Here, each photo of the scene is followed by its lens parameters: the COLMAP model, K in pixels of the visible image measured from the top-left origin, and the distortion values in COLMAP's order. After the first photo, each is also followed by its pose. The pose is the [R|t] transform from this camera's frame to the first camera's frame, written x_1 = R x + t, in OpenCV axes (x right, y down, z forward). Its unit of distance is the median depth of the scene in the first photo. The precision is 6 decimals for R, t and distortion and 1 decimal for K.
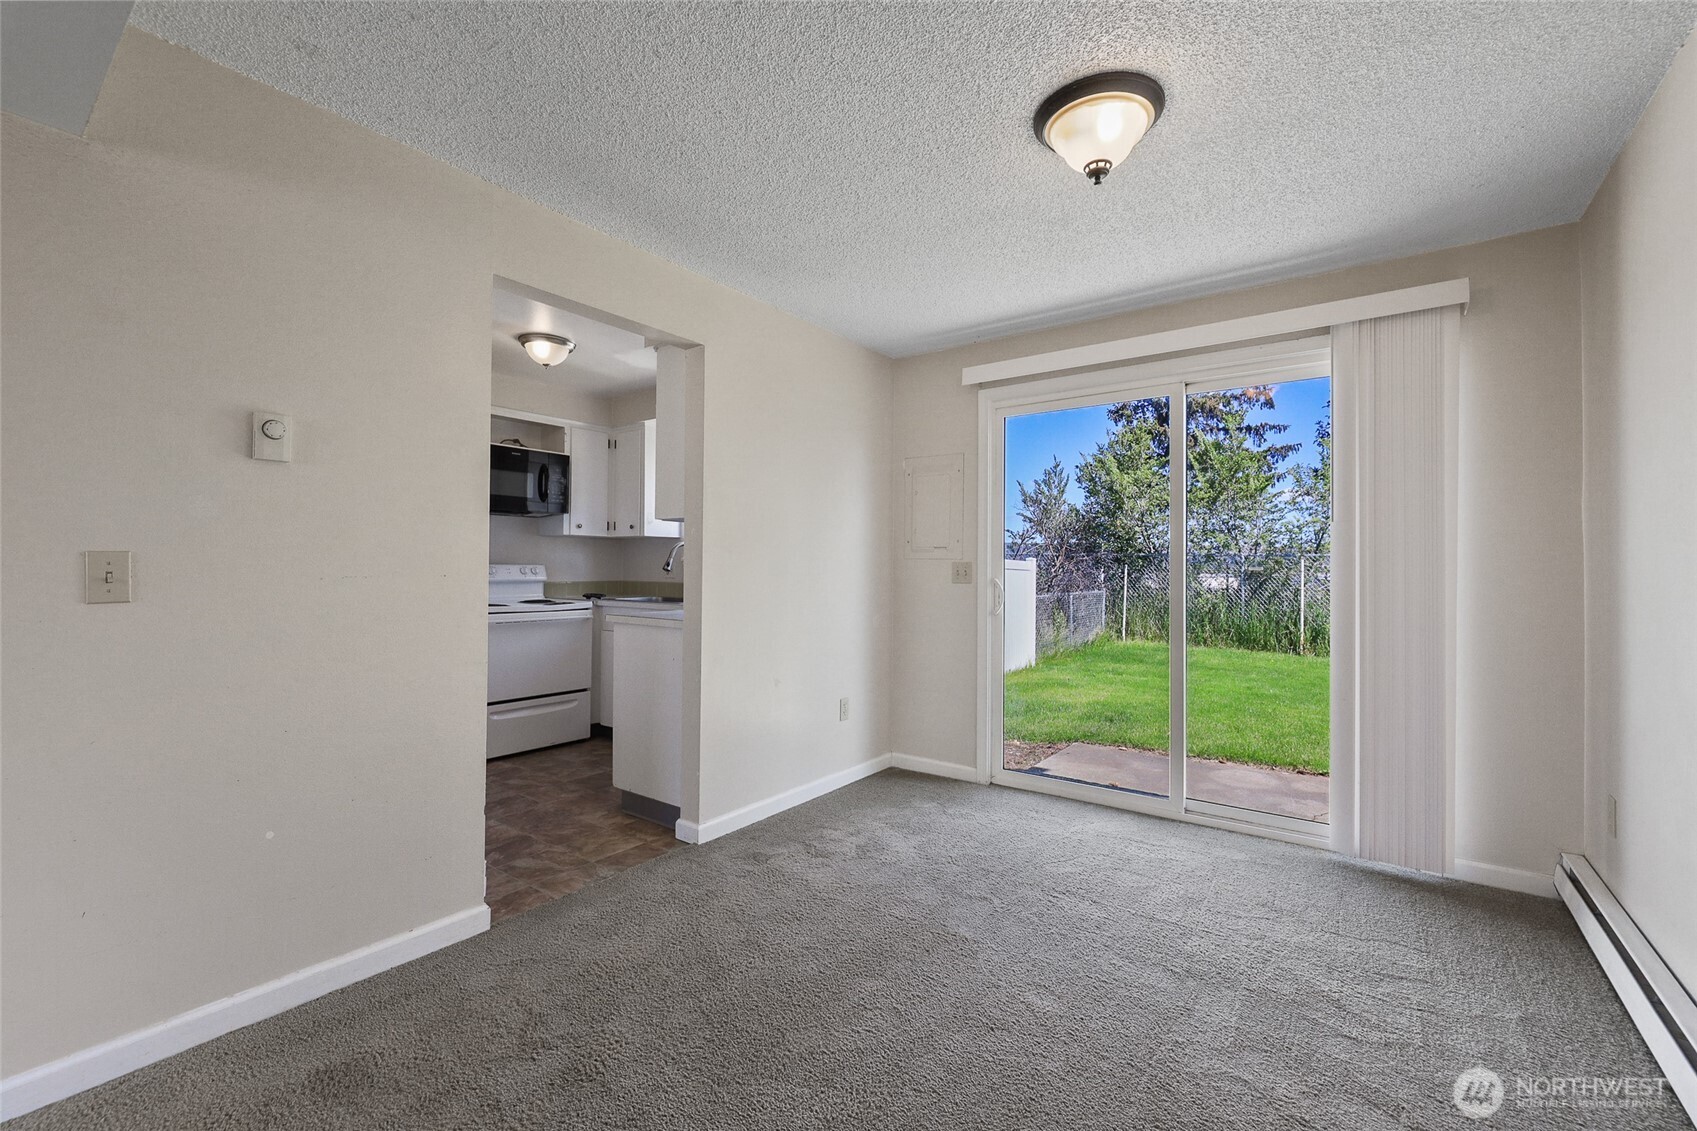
lens RADIAL K [[721.0, 0, 854.3], [0, 721.0, 565.4], [0, 0, 1]] dist [-0.001208, -0.000049]
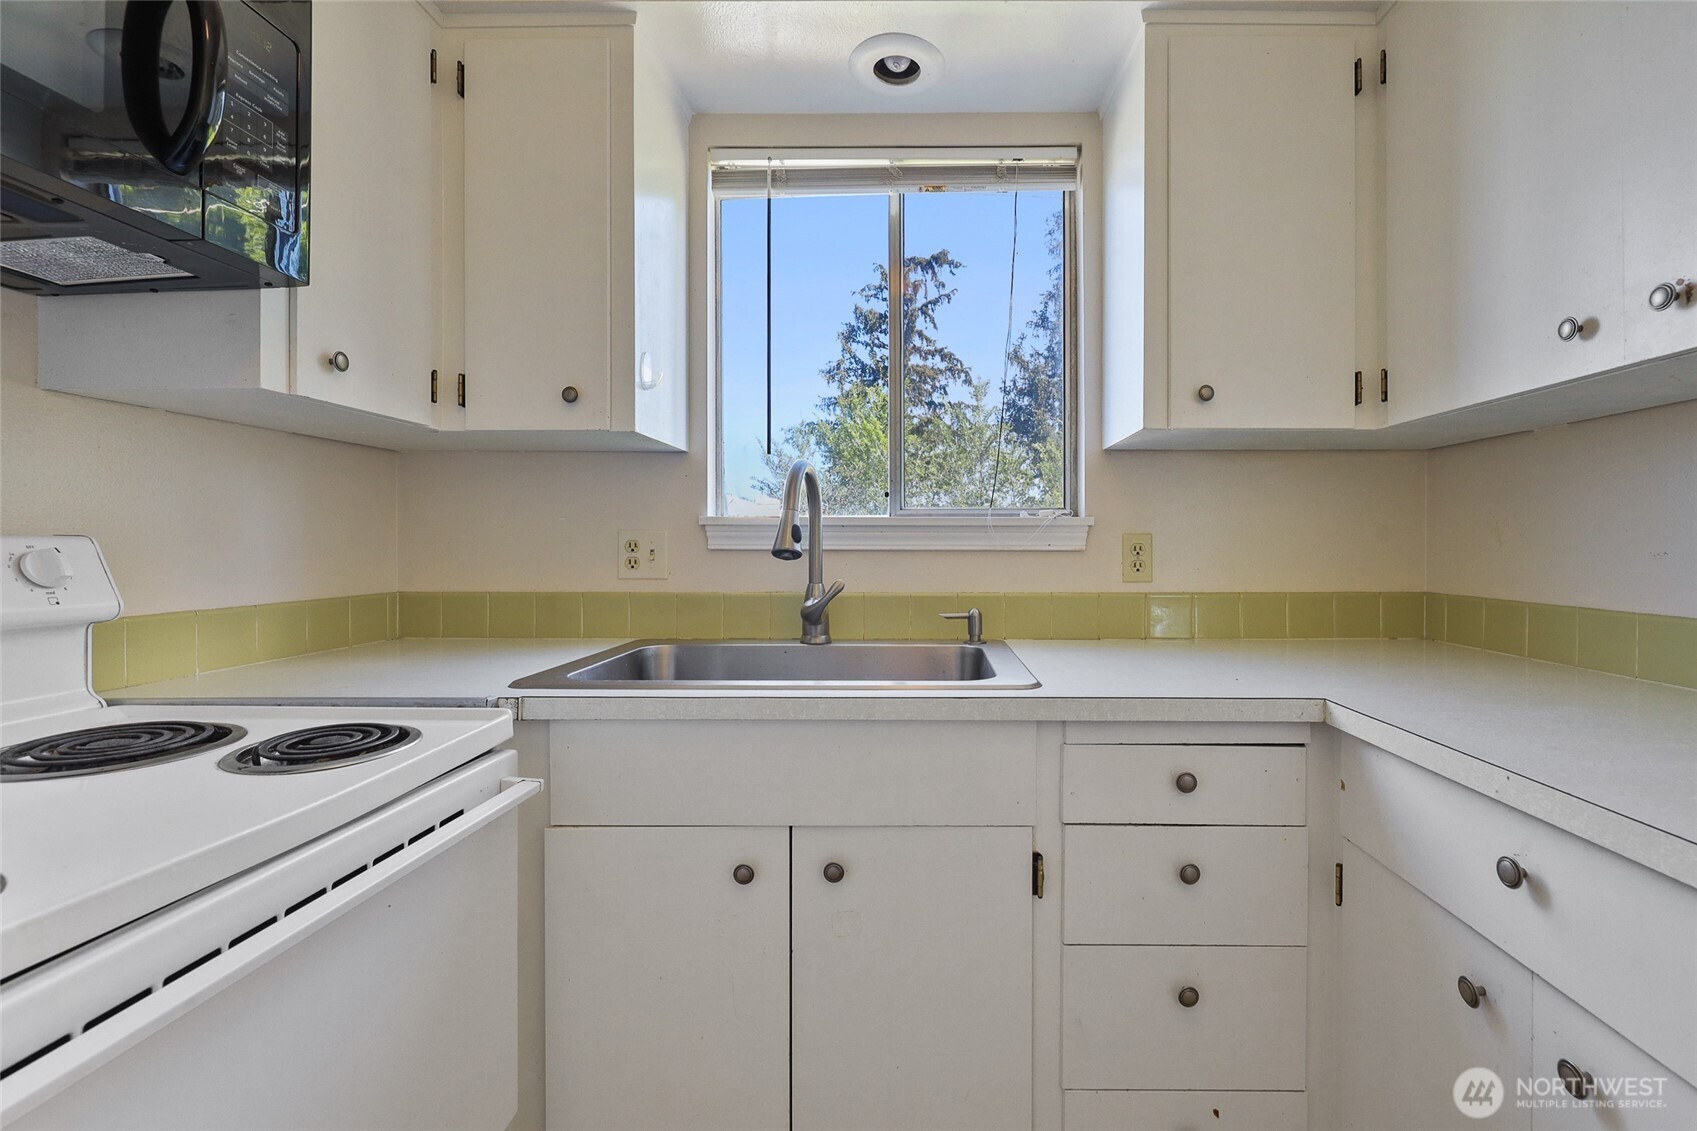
lens RADIAL K [[721.0, 0, 842.2], [0, 721.0, 556.9], [0, 0, 1]] dist [-0.001208, -0.000049]
pose [[0.817136, -0.014946, 0.576251, -0.377932], [0.006217, 0.999834, 0.017117, 0.002088], [-0.576411, -0.010404, 0.817094, 0.720338]]
